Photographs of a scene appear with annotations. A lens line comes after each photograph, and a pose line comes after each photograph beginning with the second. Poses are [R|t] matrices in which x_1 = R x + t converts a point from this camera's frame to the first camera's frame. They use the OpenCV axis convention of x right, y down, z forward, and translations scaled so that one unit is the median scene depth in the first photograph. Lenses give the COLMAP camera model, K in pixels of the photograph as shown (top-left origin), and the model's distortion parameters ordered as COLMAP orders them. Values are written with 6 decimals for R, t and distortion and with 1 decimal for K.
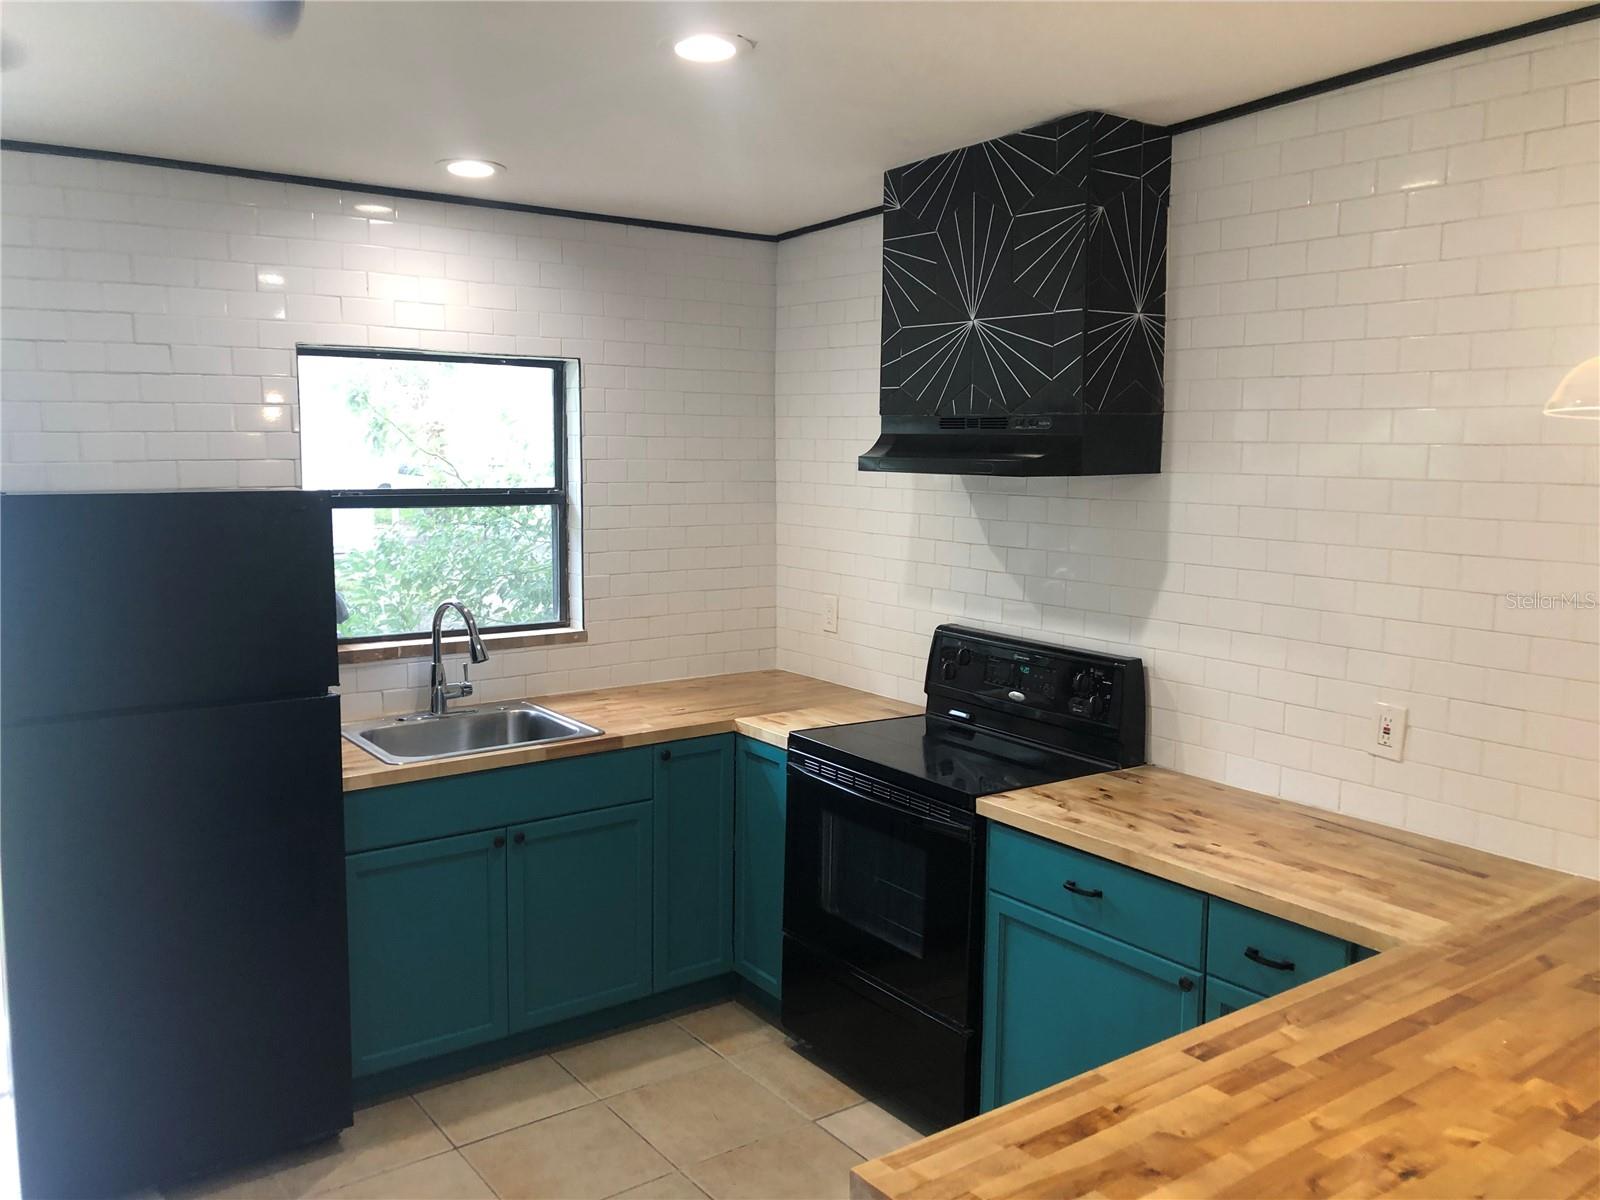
lens RADIAL K [[1309.9, 0, 795.9], [0, 1309.9, 603.7], [0, 0, 1]] dist [0.058781, -0.062409]
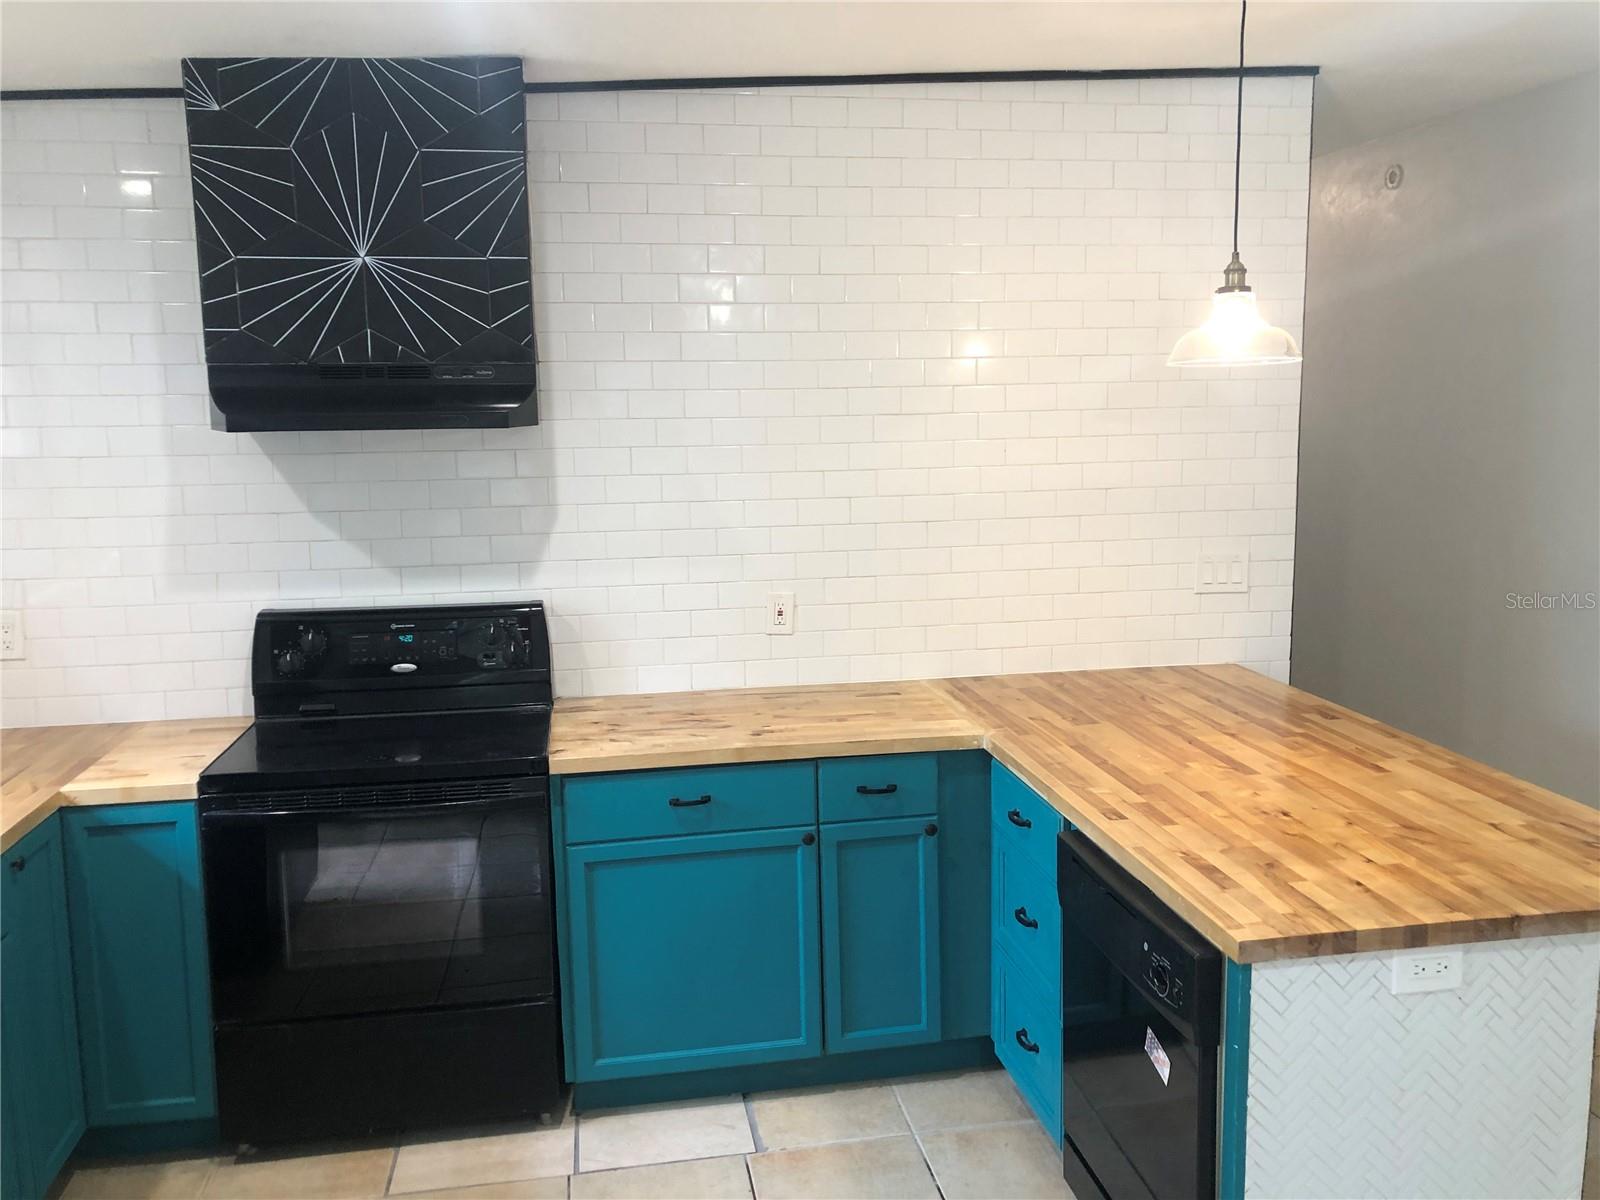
lens RADIAL K [[1309.9, 0, 797.8], [0, 1309.9, 593.8], [0, 0, 1]] dist [0.058781, -0.062409]
pose [[0.438853, -0.159064, 0.884368, -0.572483], [0.130655, 0.985043, 0.112336, -0.053757], [-0.889009, 0.066248, 0.453072, 0.351504]]
